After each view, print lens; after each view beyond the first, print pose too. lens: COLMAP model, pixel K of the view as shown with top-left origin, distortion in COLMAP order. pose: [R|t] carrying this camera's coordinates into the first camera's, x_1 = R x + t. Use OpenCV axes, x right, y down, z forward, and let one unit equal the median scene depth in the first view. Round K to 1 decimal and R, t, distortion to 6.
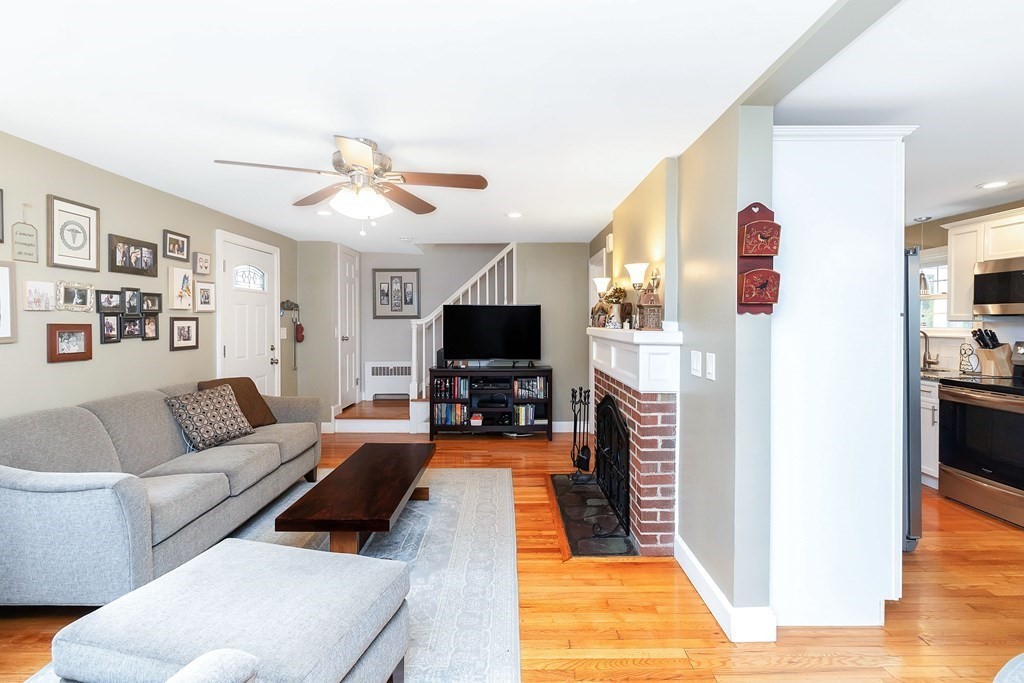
lens RADIAL K [[477.1, 0, 515.7], [0, 477.1, 326.9], [0, 0, 1]] dist [-0.001193, 0.000320]
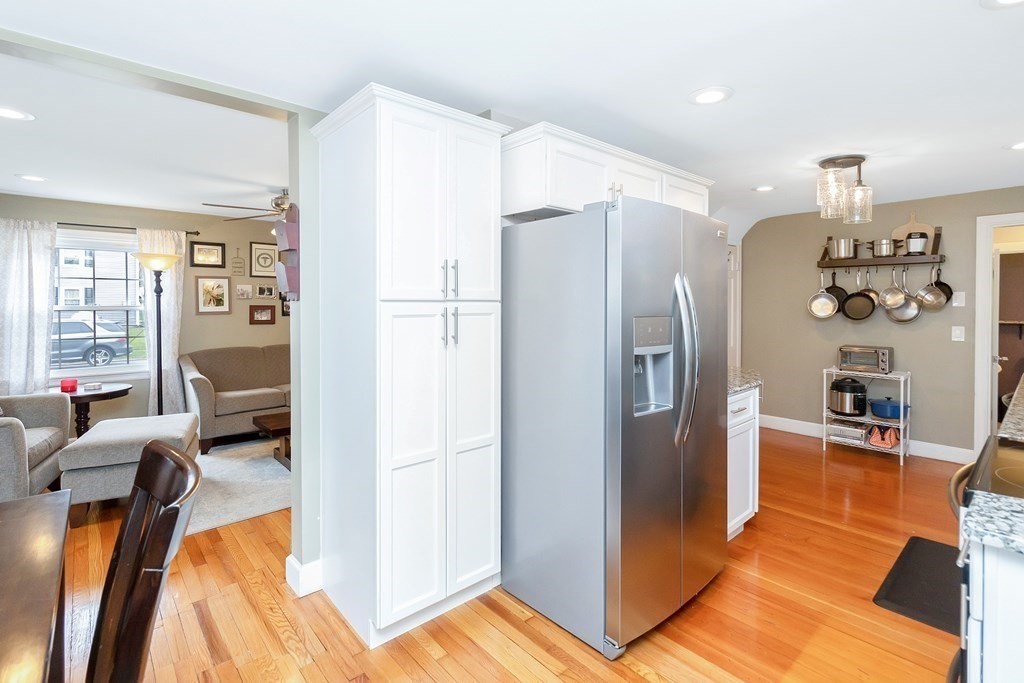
lens RADIAL K [[480.0, 0, 512.2], [0, 480.0, 309.3], [0, 0, 1]] dist [0.001206, 0.000248]
pose [[0.659861, 0.011759, -0.751296, 0.962892], [-0.012246, 0.999913, 0.004894, -0.009624], [0.751288, 0.005971, 0.659948, 0.362073]]
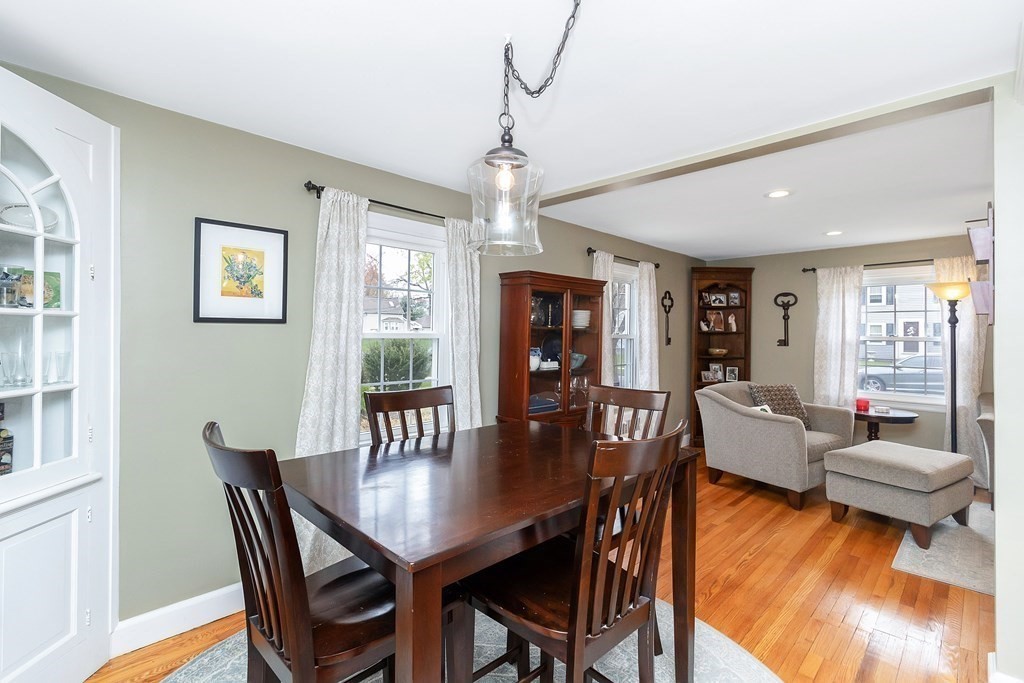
lens RADIAL K [[475.7, 0, 527.8], [0, 475.7, 326.9], [0, 0, 1]] dist [-0.000828, -0.000094]
pose [[-0.696050, -0.014296, -0.717851, 0.990273], [-0.017817, 0.999838, -0.002636, -0.004595], [0.717772, 0.010955, -0.696192, 0.565760]]
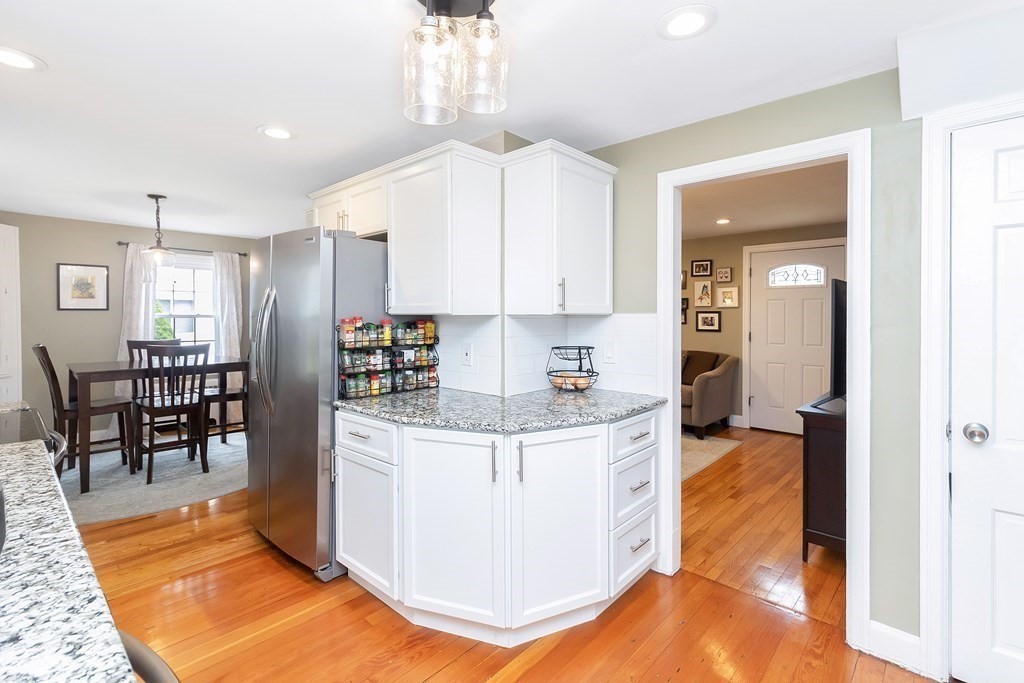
lens RADIAL K [[479.1, 0, 520.1], [0, 479.1, 314.6], [0, 0, 1]] dist [-0.000240, -0.000055]
pose [[-0.678306, 0.001751, -0.734778, 0.955520], [-0.009771, 0.999887, 0.011403, -0.022075], [0.734715, 0.014914, -0.678212, 1.705175]]
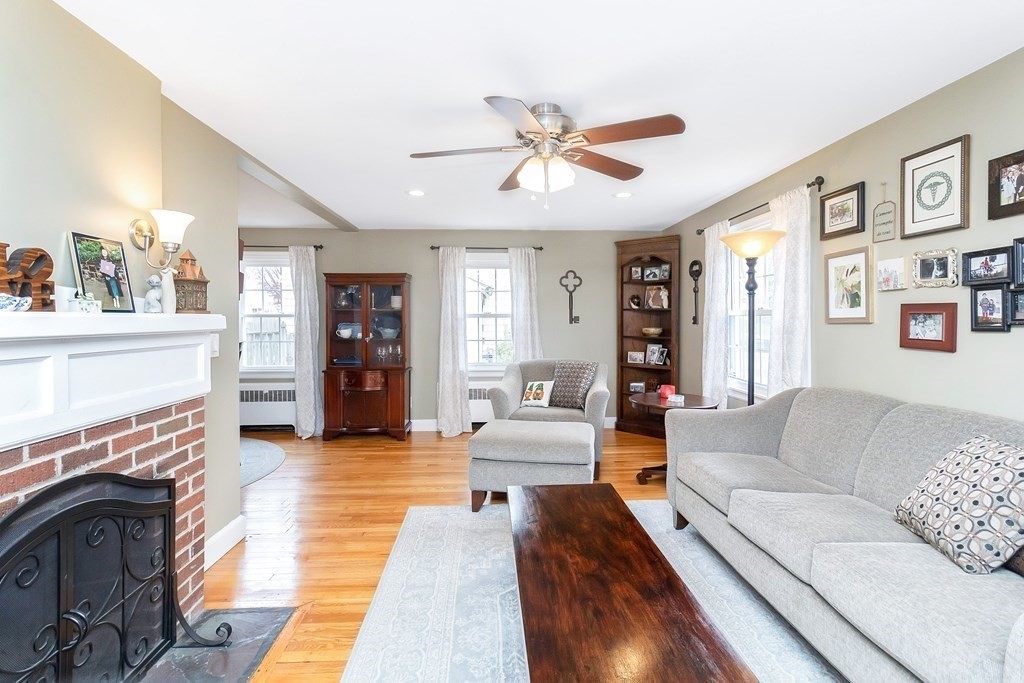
lens RADIAL K [[478.6, 0, 511.2], [0, 478.6, 322.8], [0, 0, 1]] dist [-0.000727, 0.000181]
pose [[-0.999158, 0.004340, -0.040805, -0.154011], [0.003462, 0.999762, 0.021558, 0.005081], [0.040888, 0.021399, -0.998935, 1.383755]]
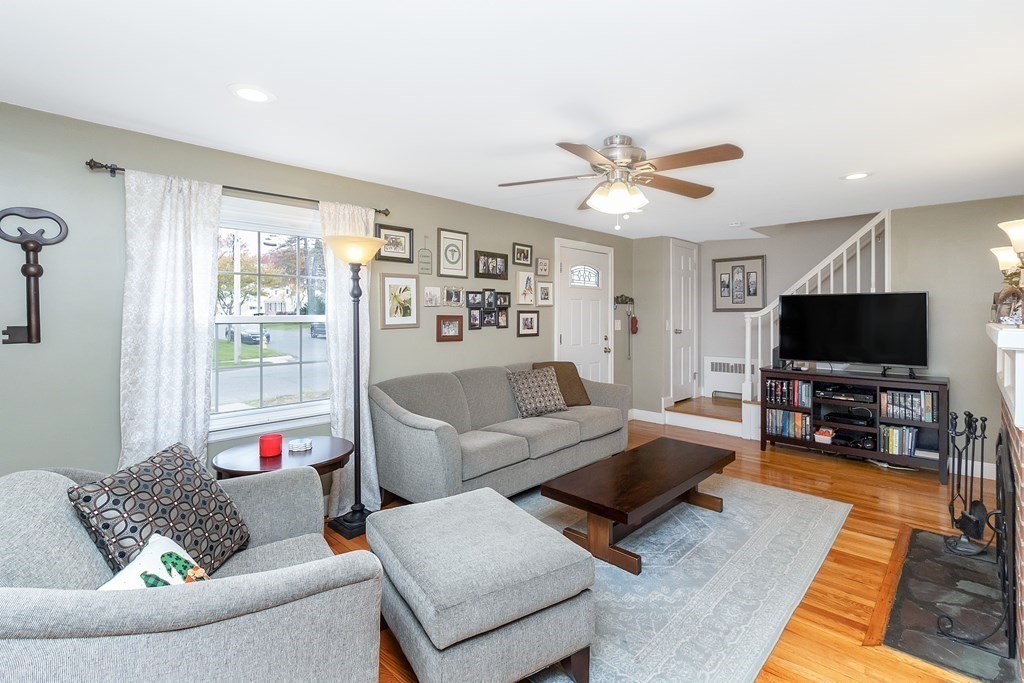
lens RADIAL K [[479.1, 0, 520.1], [0, 479.1, 314.6], [0, 0, 1]] dist [-0.000240, -0.000055]
pose [[0.718384, 0.001524, -0.695645, 0.176205], [-0.010057, 0.999916, -0.008196, 0.000901], [0.695574, 0.012884, 0.718339, 0.082592]]
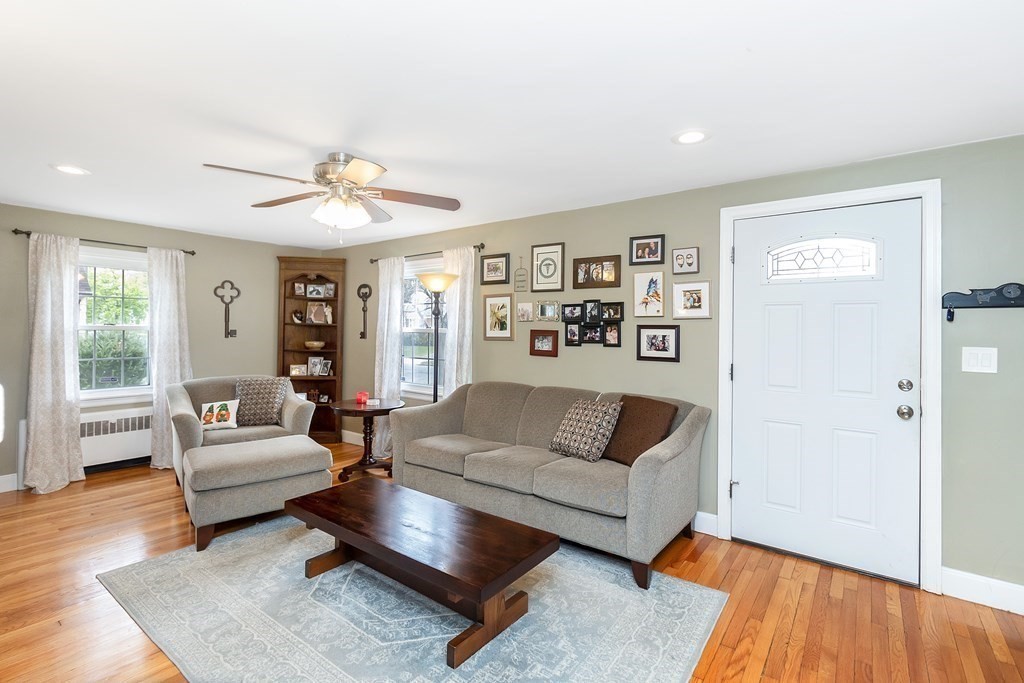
lens RADIAL K [[472.0, 0, 517.3], [0, 472.0, 324.6], [0, 0, 1]] dist [0.001160, -0.000547]
pose [[-0.605489, -0.013936, -0.795732, 0.192758], [-0.021927, 0.999759, -0.000824, -0.015304], [0.795551, 0.016949, -0.605649, 1.397750]]
